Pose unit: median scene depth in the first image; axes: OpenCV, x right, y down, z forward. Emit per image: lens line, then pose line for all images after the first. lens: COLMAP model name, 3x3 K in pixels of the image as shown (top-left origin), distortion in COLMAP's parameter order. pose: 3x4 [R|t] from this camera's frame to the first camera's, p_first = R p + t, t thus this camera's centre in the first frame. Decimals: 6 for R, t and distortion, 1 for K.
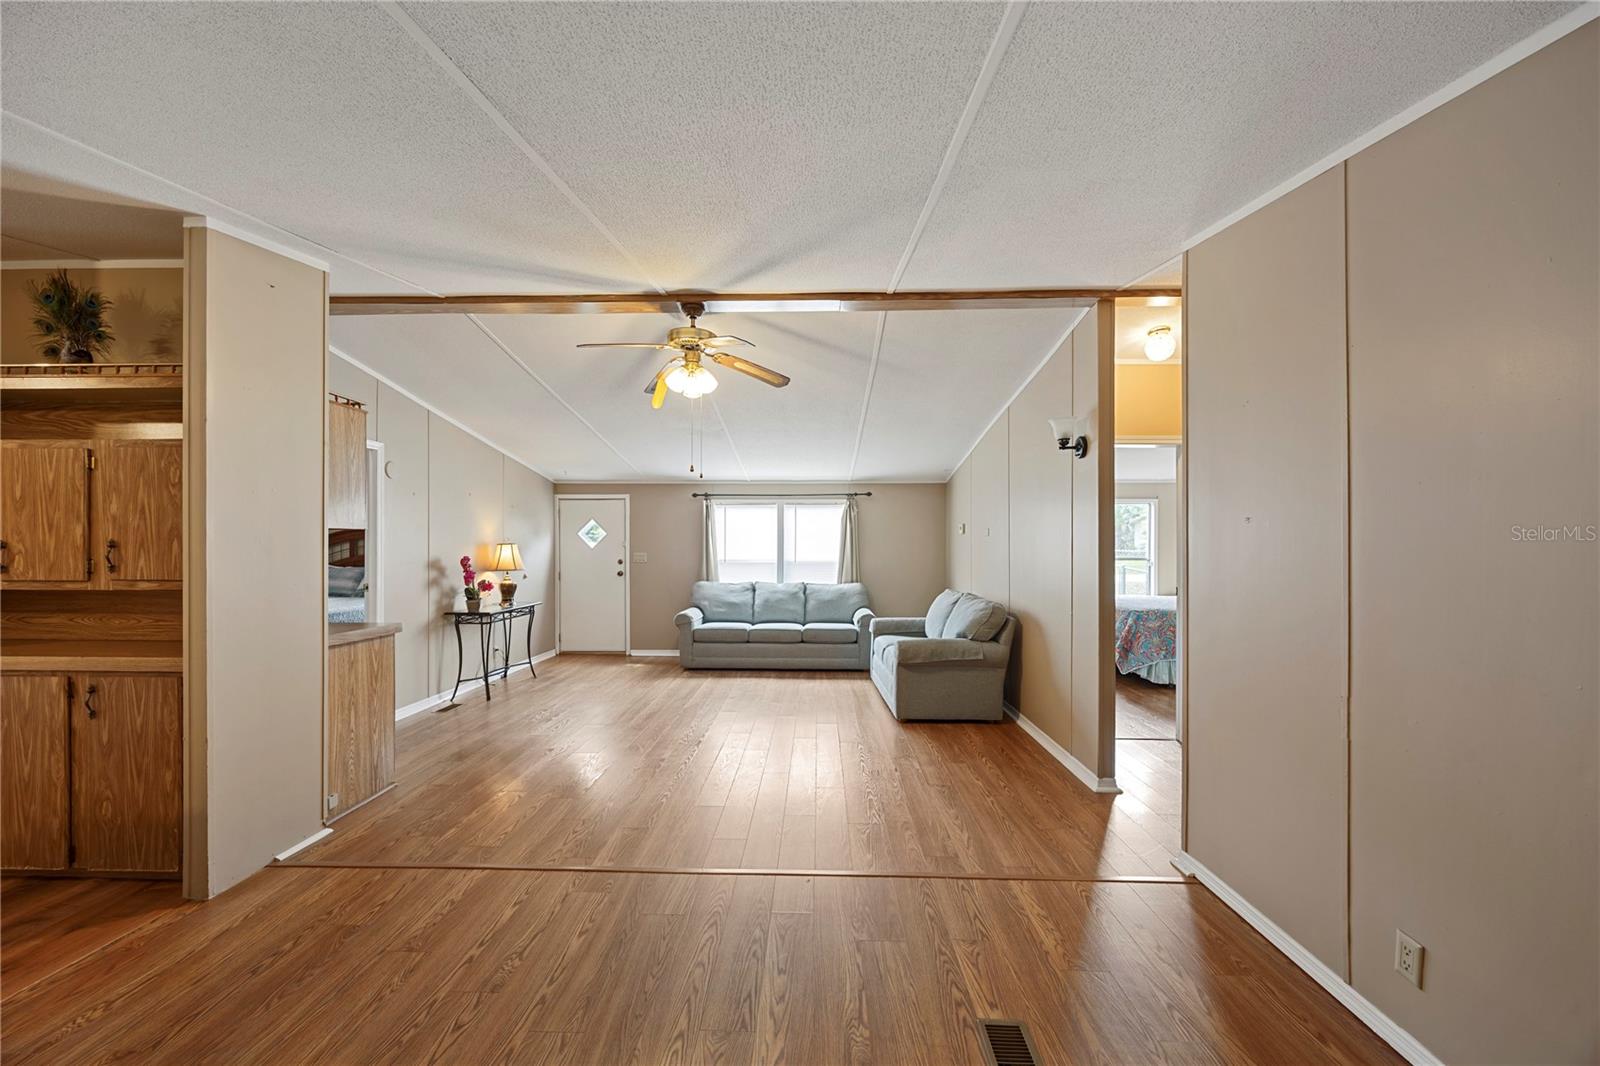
lens RADIAL K [[614.0, 0, 795.5], [0, 614.0, 545.9], [0, 0, 1]] dist [0.000853, -0.000096]
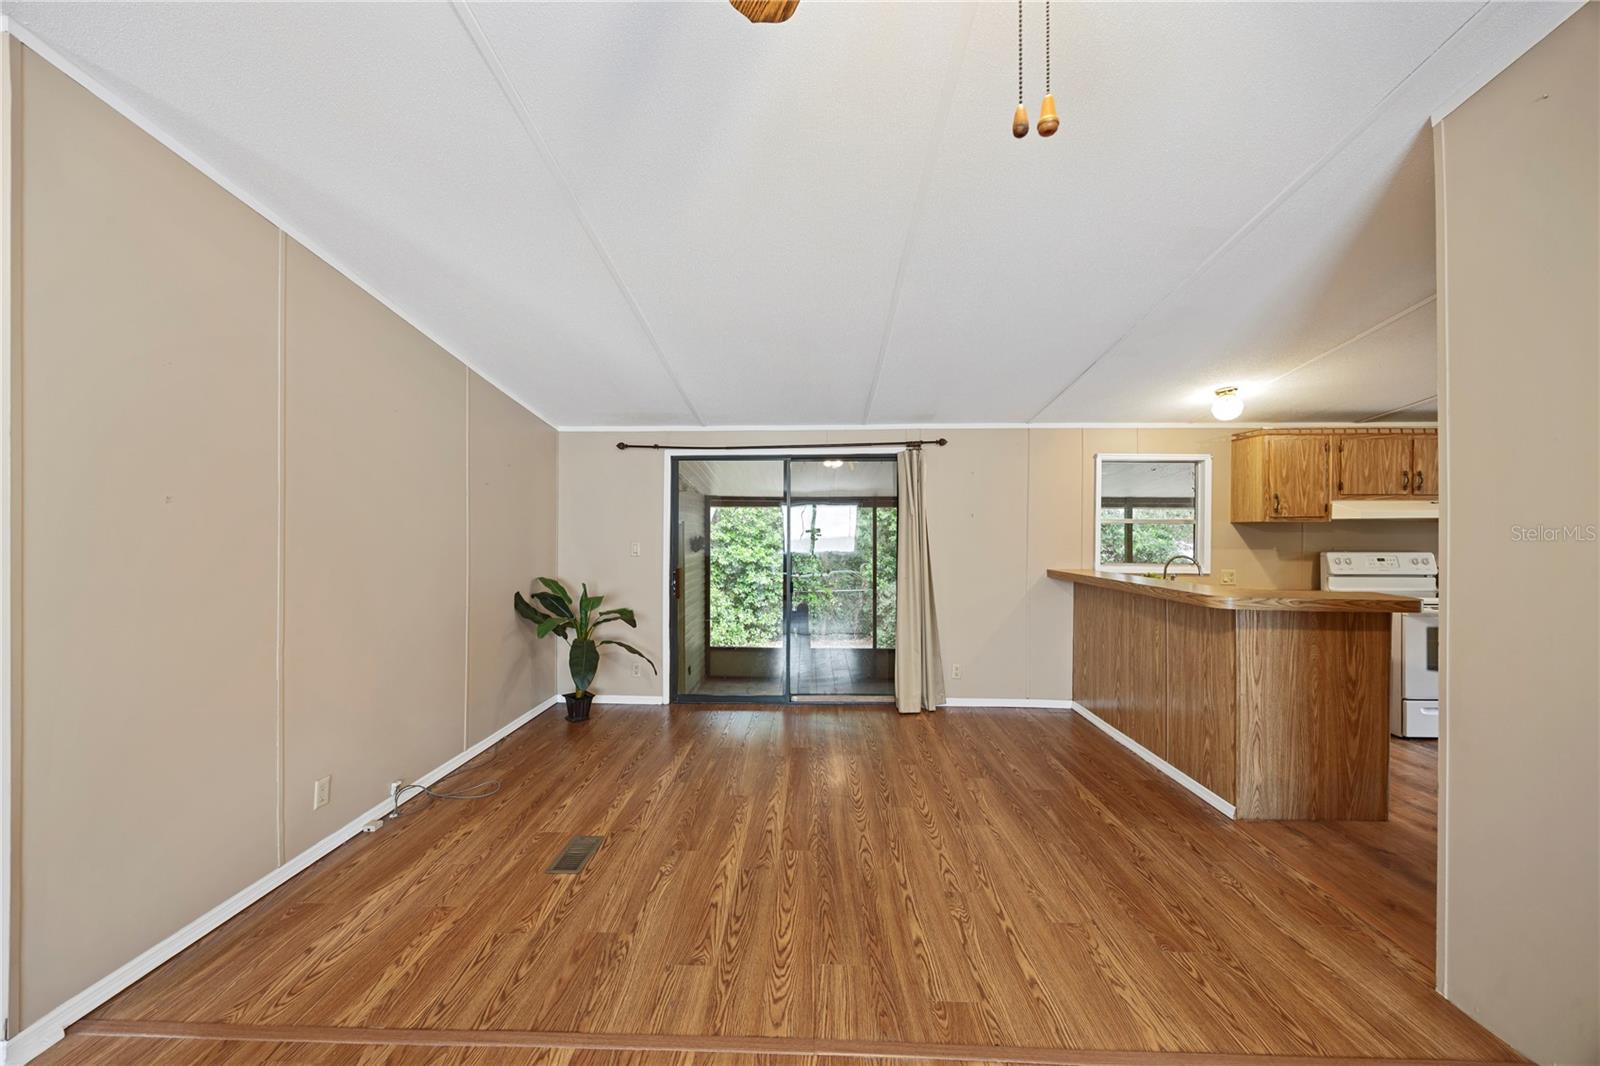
lens RADIAL K [[611.4, 0, 795.6], [0, 611.4, 532.1], [0, 0, 1]] dist [-0.001070, -0.000057]
pose [[-0.999976, -0.006358, -0.002632, -0.100349], [-0.006355, 0.999979, -0.001002, 0.000855], [0.002638, -0.000985, -0.999996, 1.289202]]
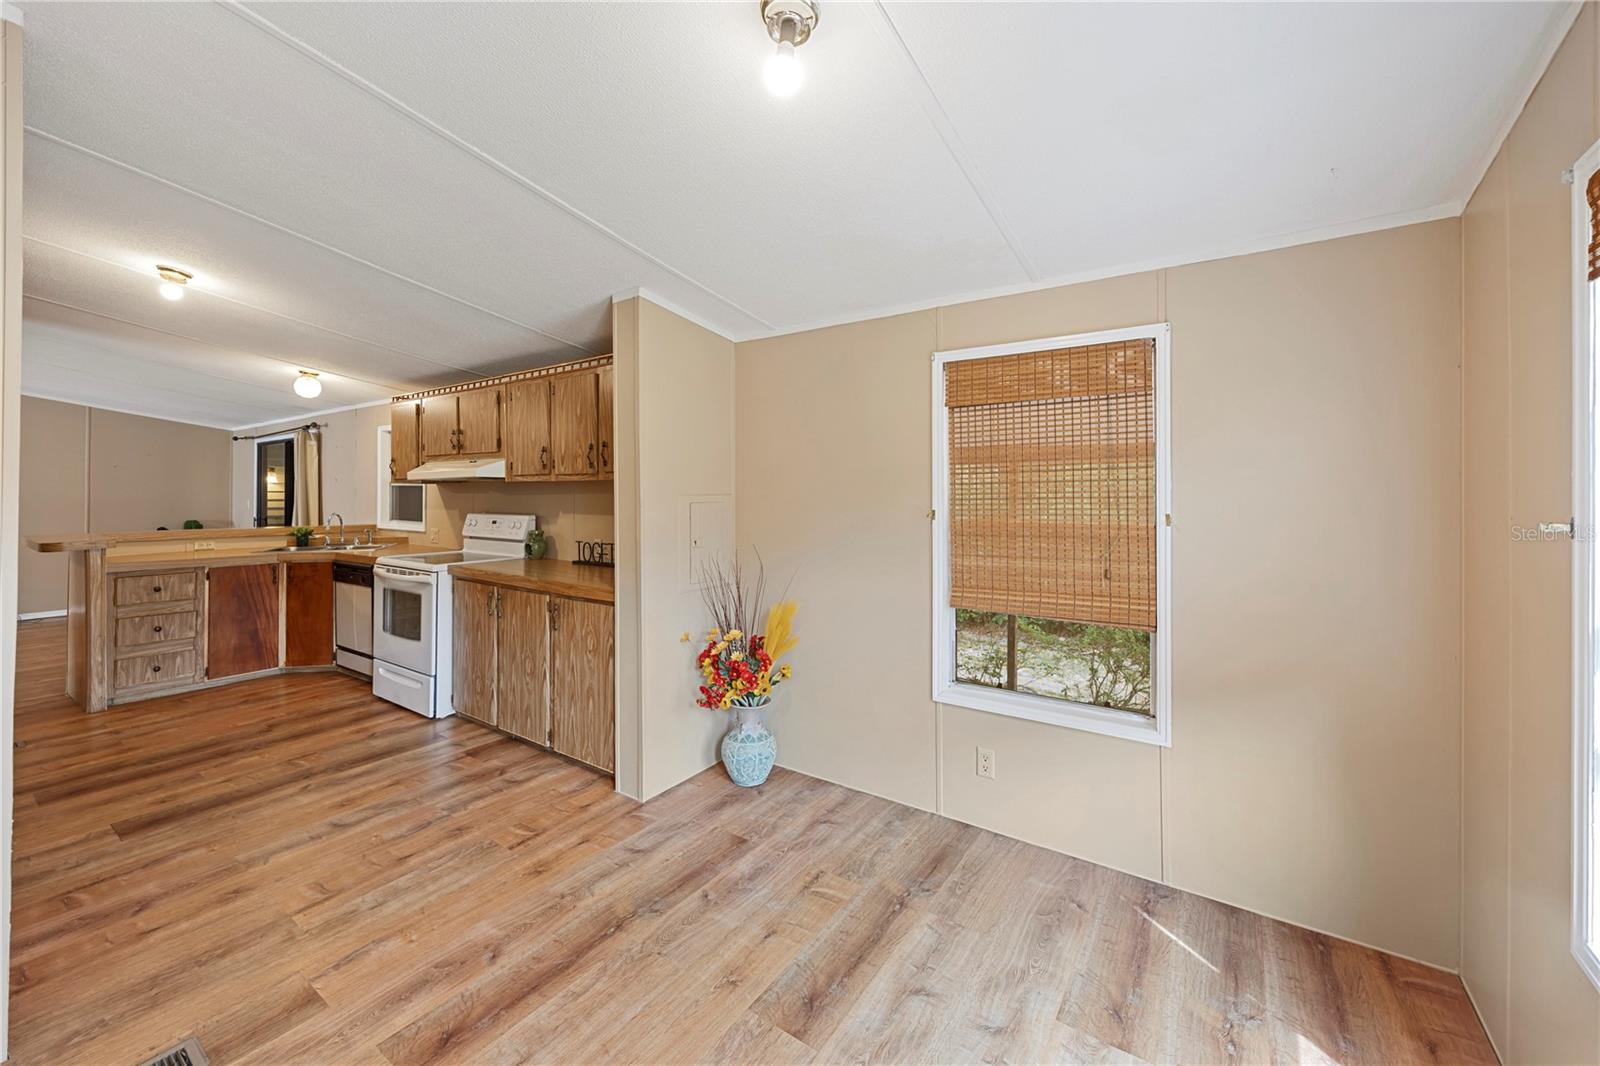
lens RADIAL K [[633.8, 0, 795.5], [0, 633.8, 484.1], [0, 0, 1]] dist [-0.000760, -0.000161]
pose [[-0.843687, 0.002883, 0.536828, -2.729805], [-0.002778, 0.999949, -0.009736, -0.016849], [-0.536828, -0.009705, -0.843636, 0.705353]]
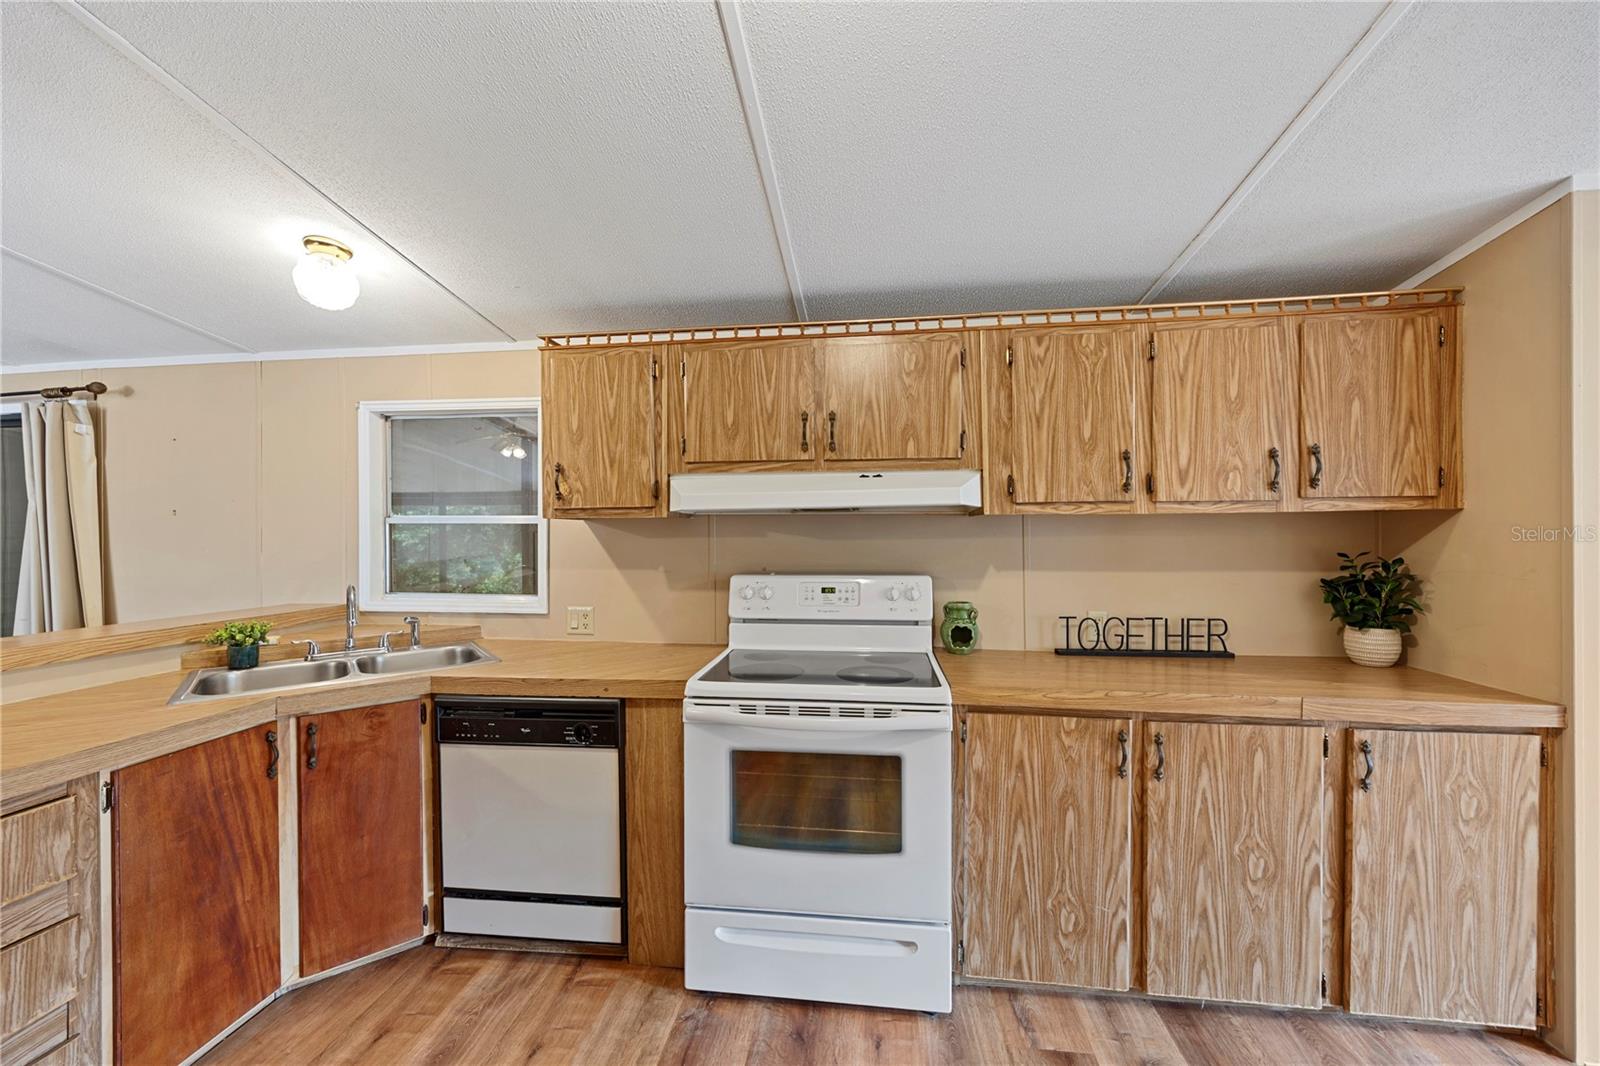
lens RADIAL K [[623.8, 0, 800.0], [0, 623.8, 533.0], [0, 0, 1]] dist [0.001384, 0.000418]
pose [[-0.996298, 0.001835, 0.085944, -1.472642], [0.001995, 0.999996, 0.001779, -0.014053], [-0.085940, 0.001944, -0.996298, 0.629737]]
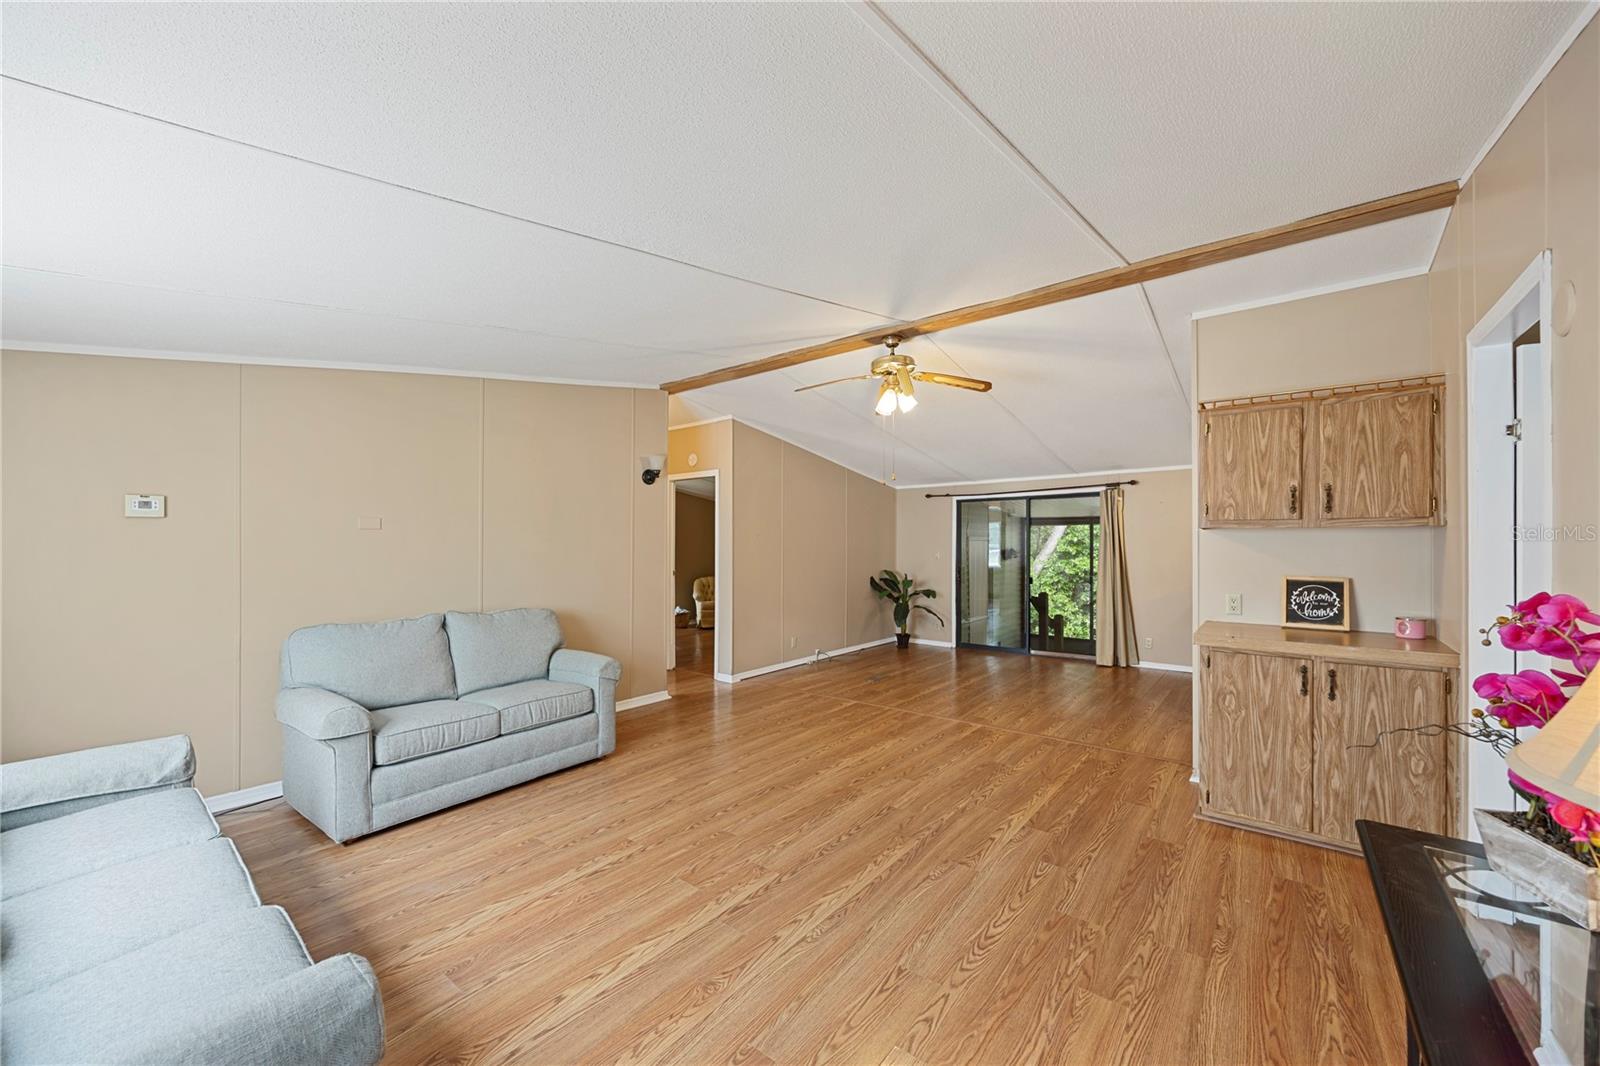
lens RADIAL K [[614.0, 0, 795.5], [0, 614.0, 545.9], [0, 0, 1]] dist [0.000853, -0.000096]
pose [[-0.802685, -0.003184, 0.596395, -0.769915], [-0.002718, 0.999995, 0.001680, 0.000522], [-0.596398, -0.000273, -0.802689, 2.209316]]
